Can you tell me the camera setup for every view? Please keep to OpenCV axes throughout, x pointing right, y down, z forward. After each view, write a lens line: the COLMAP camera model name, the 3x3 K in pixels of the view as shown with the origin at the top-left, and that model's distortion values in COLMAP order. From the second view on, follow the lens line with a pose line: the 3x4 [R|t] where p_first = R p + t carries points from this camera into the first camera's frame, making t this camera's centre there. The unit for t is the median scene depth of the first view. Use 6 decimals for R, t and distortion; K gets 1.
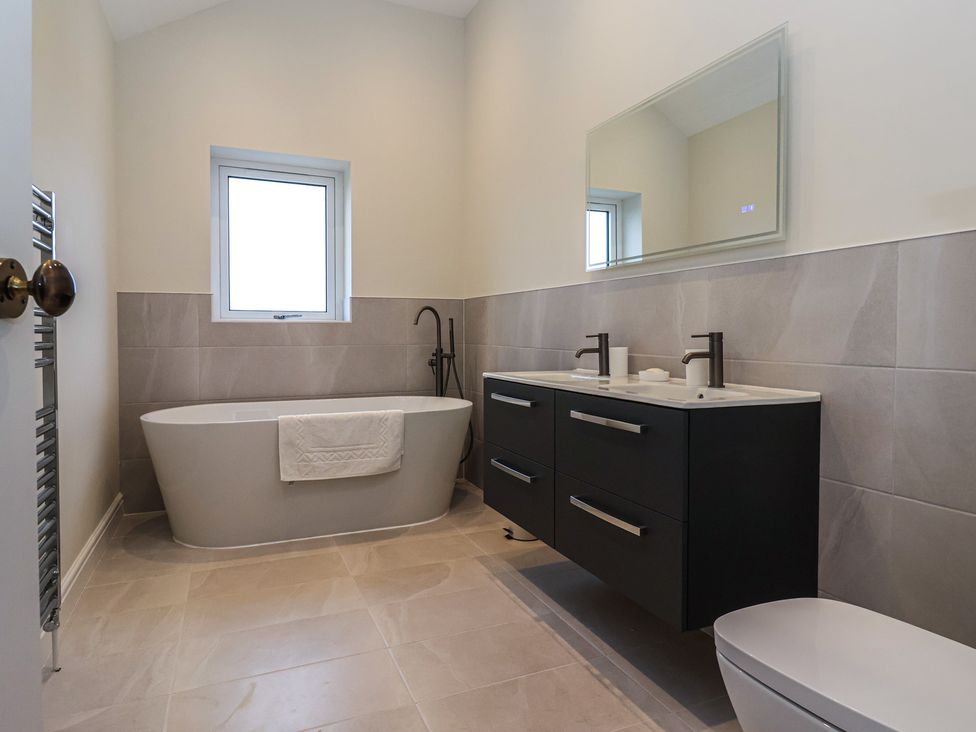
lens RADIAL K [[577.7, 0, 486.8], [0, 577.7, 349.7], [0, 0, 1]] dist [-0.003611, -0.002114]
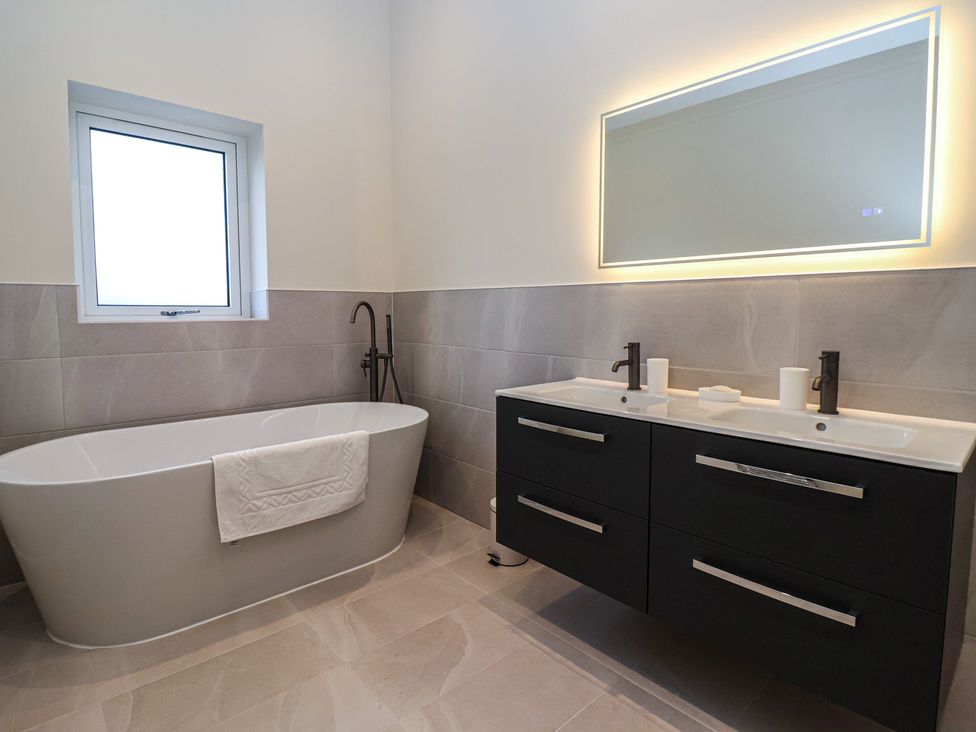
lens RADIAL K [[504.1, 0, 480.2], [0, 504.1, 350.4], [0, 0, 1]] dist [-0.002345, -0.011261]
pose [[0.952537, -0.024386, 0.303445, -0.209216], [0.010094, 0.998768, 0.048580, -0.045312], [-0.304256, -0.043211, 0.951610, 0.265539]]
